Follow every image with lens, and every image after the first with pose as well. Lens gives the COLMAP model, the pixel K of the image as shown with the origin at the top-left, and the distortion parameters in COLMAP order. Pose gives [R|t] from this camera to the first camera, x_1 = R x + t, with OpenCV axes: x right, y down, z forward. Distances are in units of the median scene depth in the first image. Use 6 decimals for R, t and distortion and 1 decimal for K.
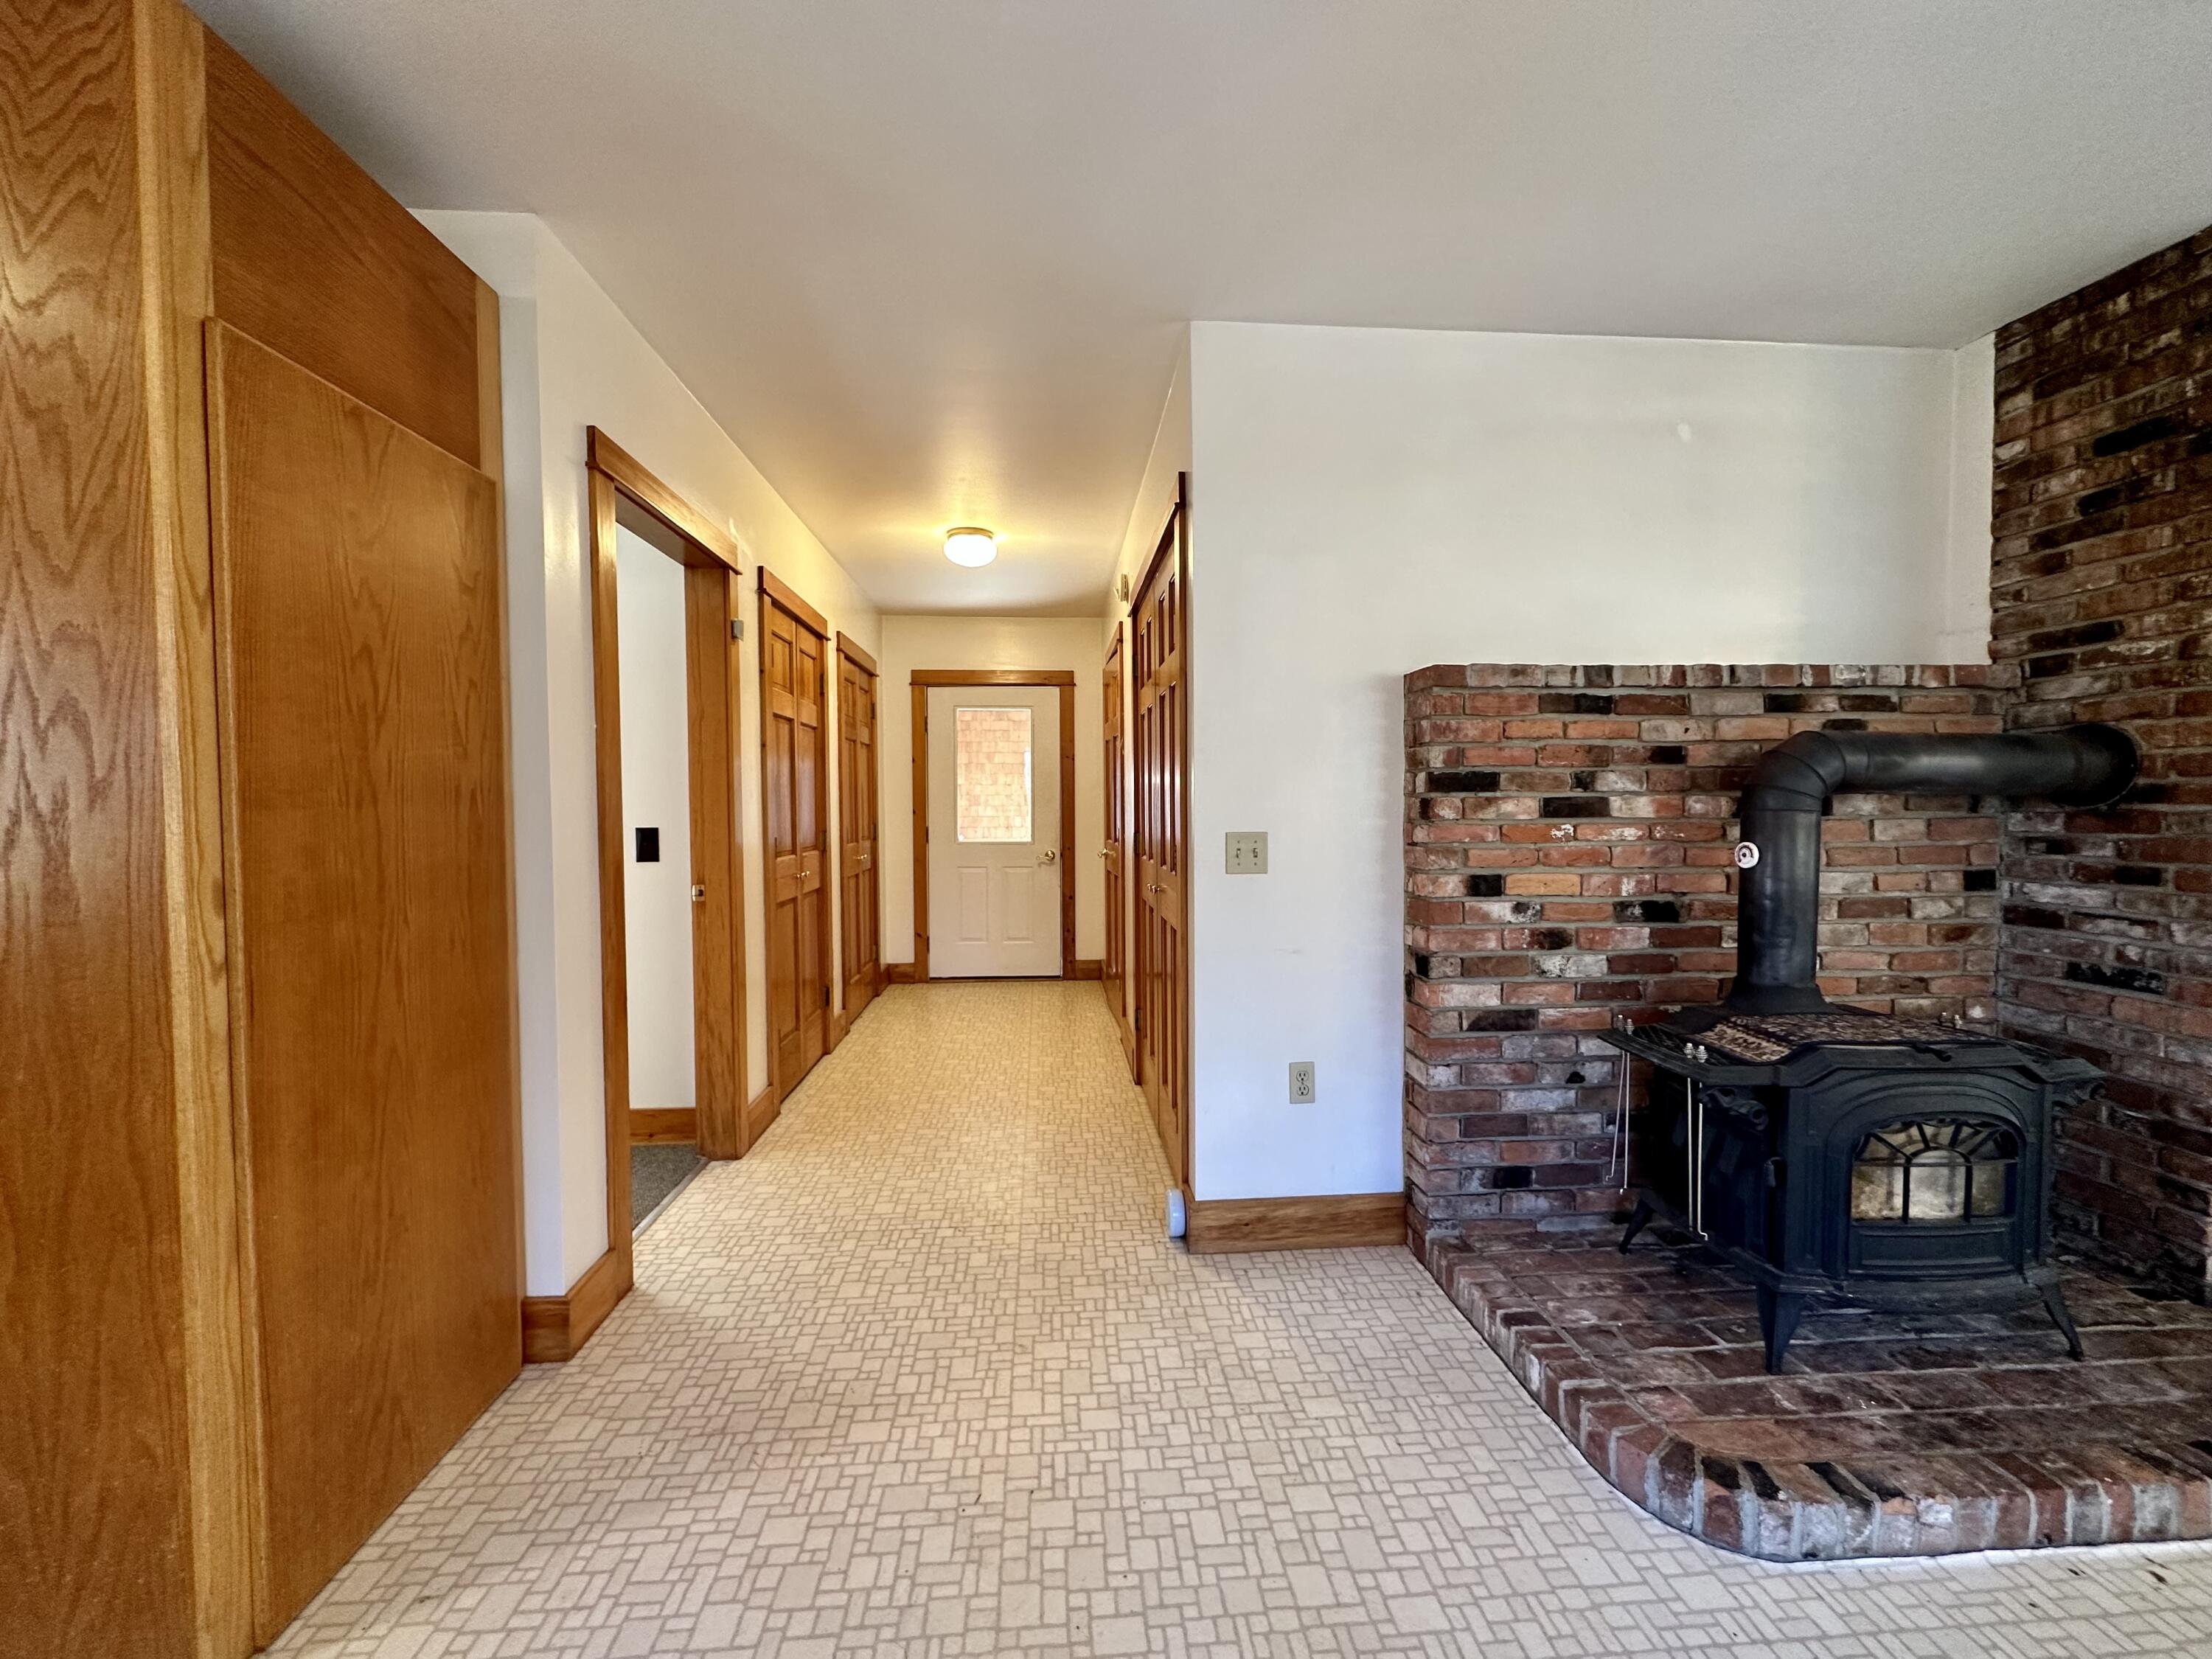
lens RADIAL K [[879.2, 0, 1105.4], [0, 879.2, 830.6], [0, 0, 1]] dist [-0.001593, 0.000080]
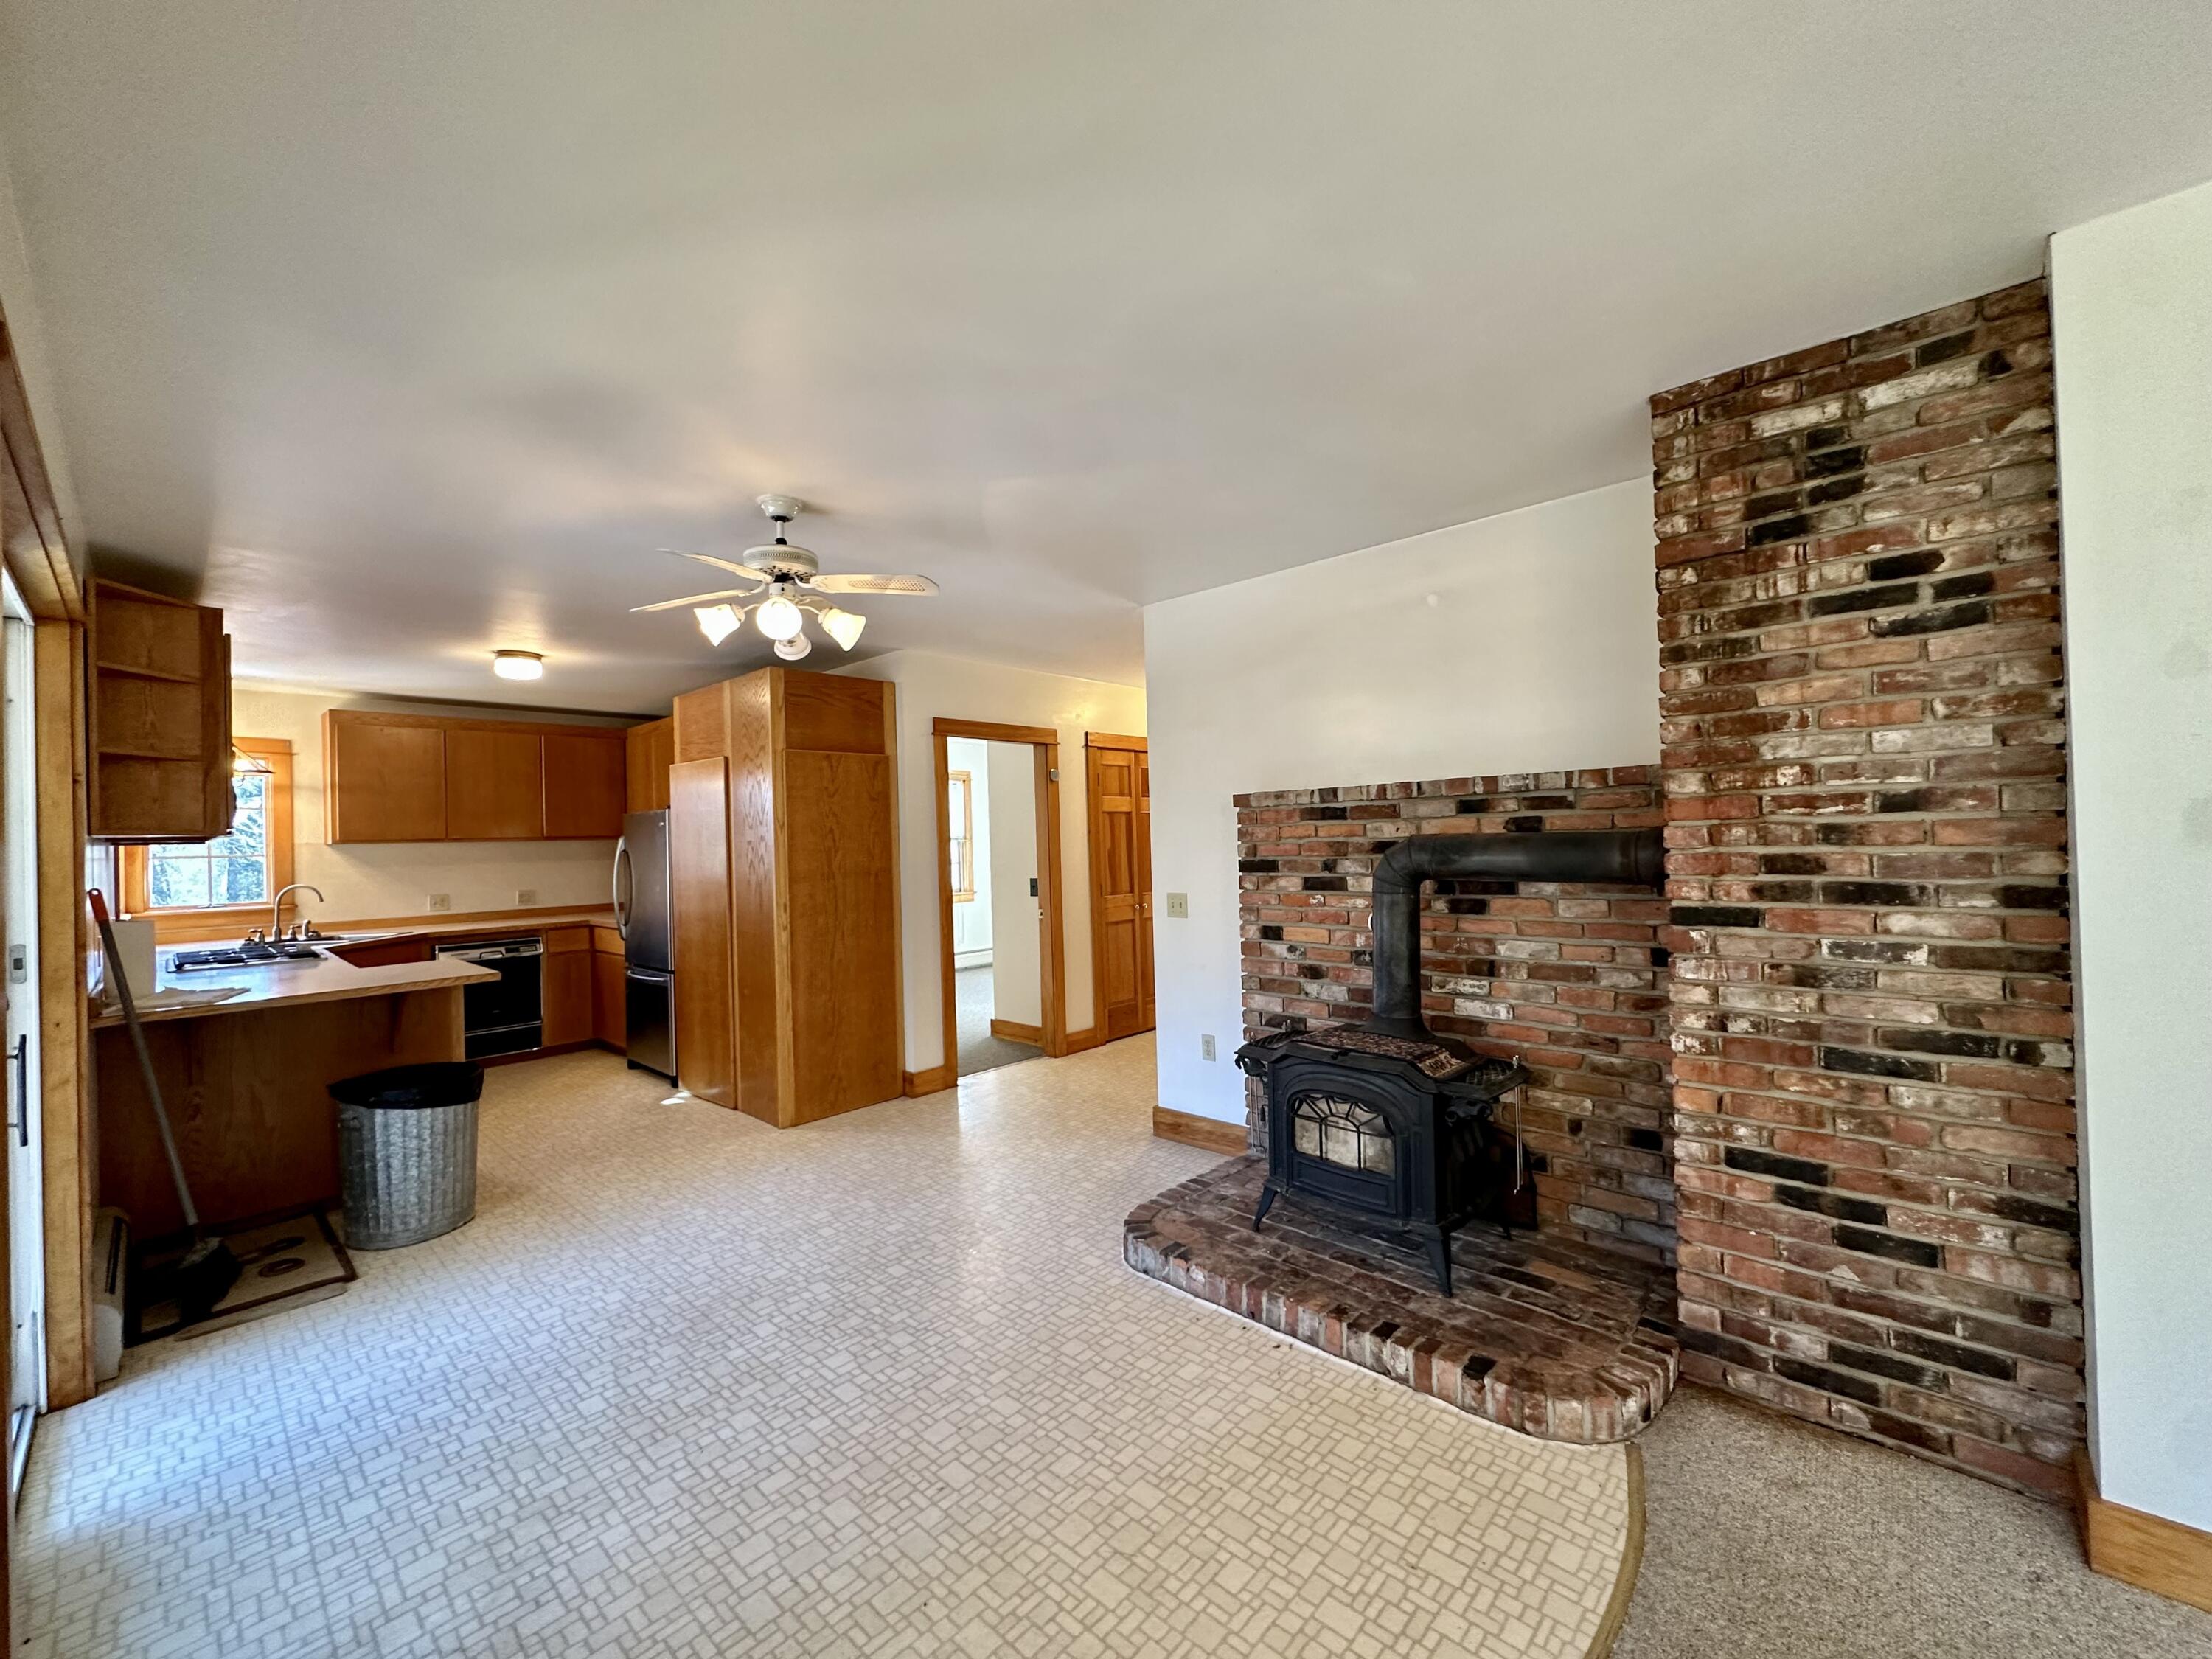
lens RADIAL K [[879.2, 0, 1105.4], [0, 879.2, 830.6], [0, 0, 1]] dist [-0.001593, 0.000080]
pose [[0.684930, -0.021044, -0.728305, 1.360236], [0.000888, 0.999606, -0.028048, -0.074562], [0.728608, 0.018564, 0.684679, -0.279315]]
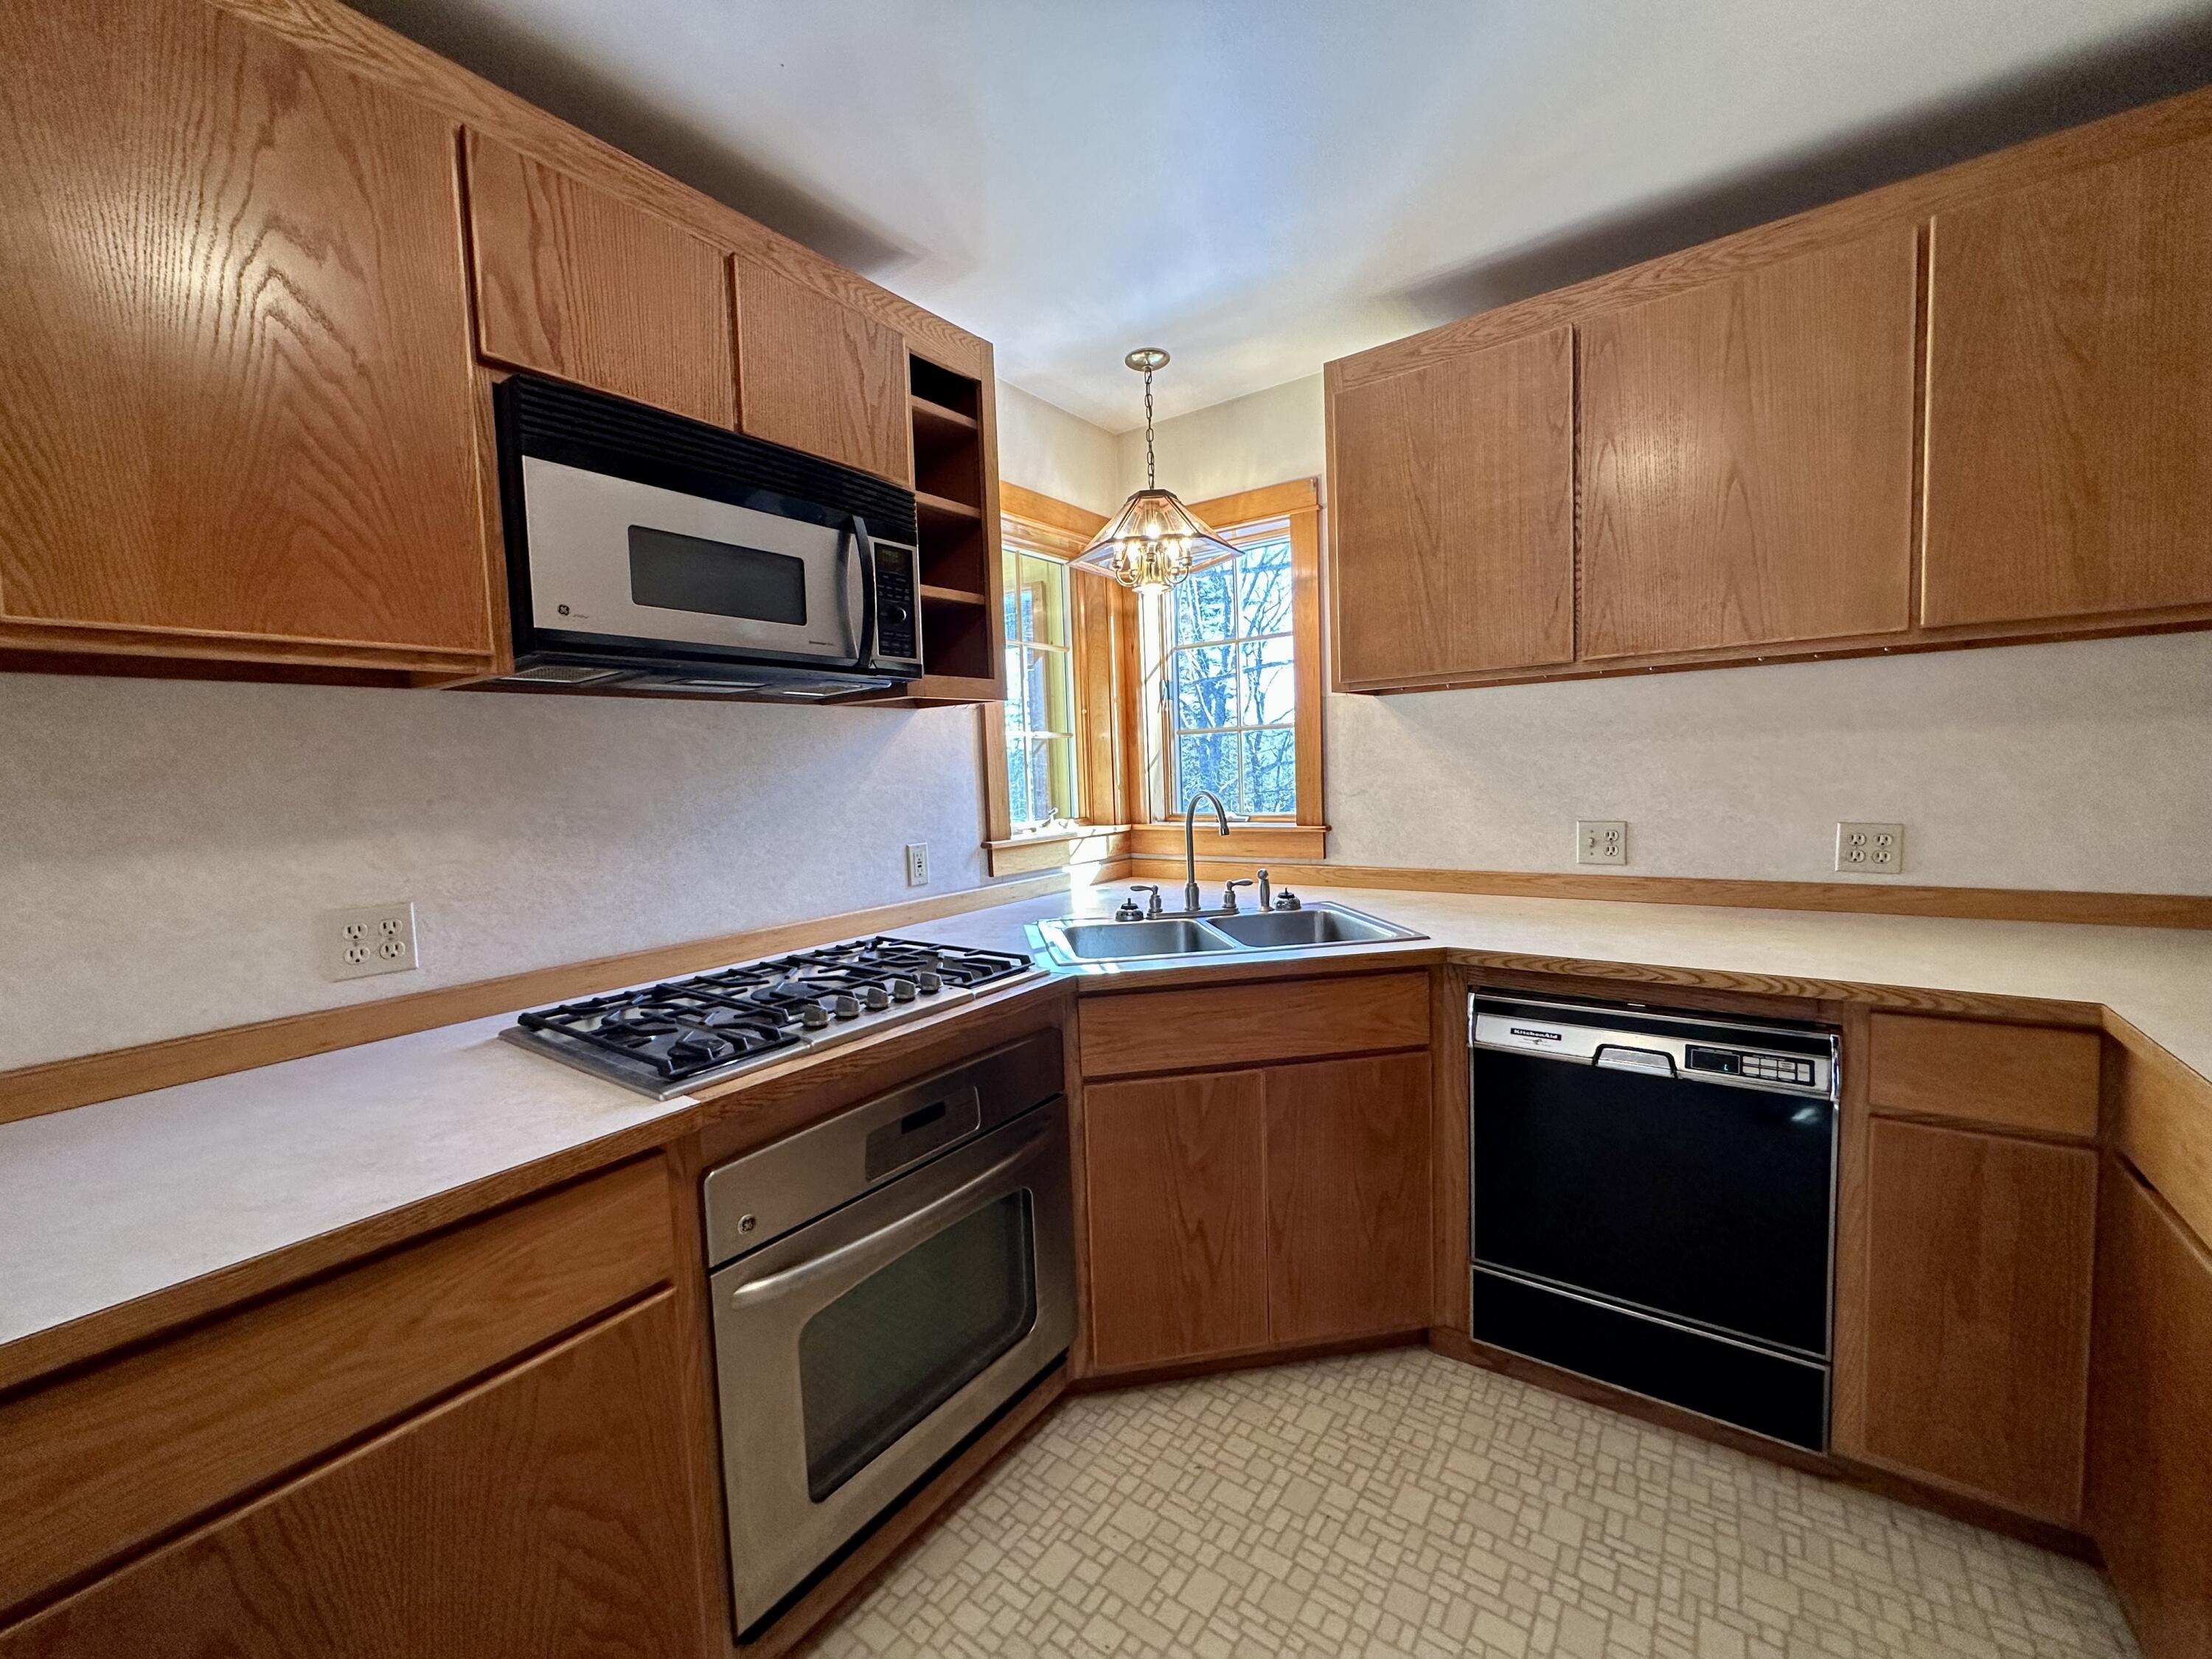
lens RADIAL K [[876.5, 0, 1102.6], [0, 876.5, 831.6], [0, 0, 1]] dist [-0.003583, -0.000085]
pose [[-0.641656, 0.082604, -0.762532, -0.905705], [0.014367, 0.995304, 0.095731, -0.047108], [0.766858, 0.050471, -0.639829, 0.287479]]
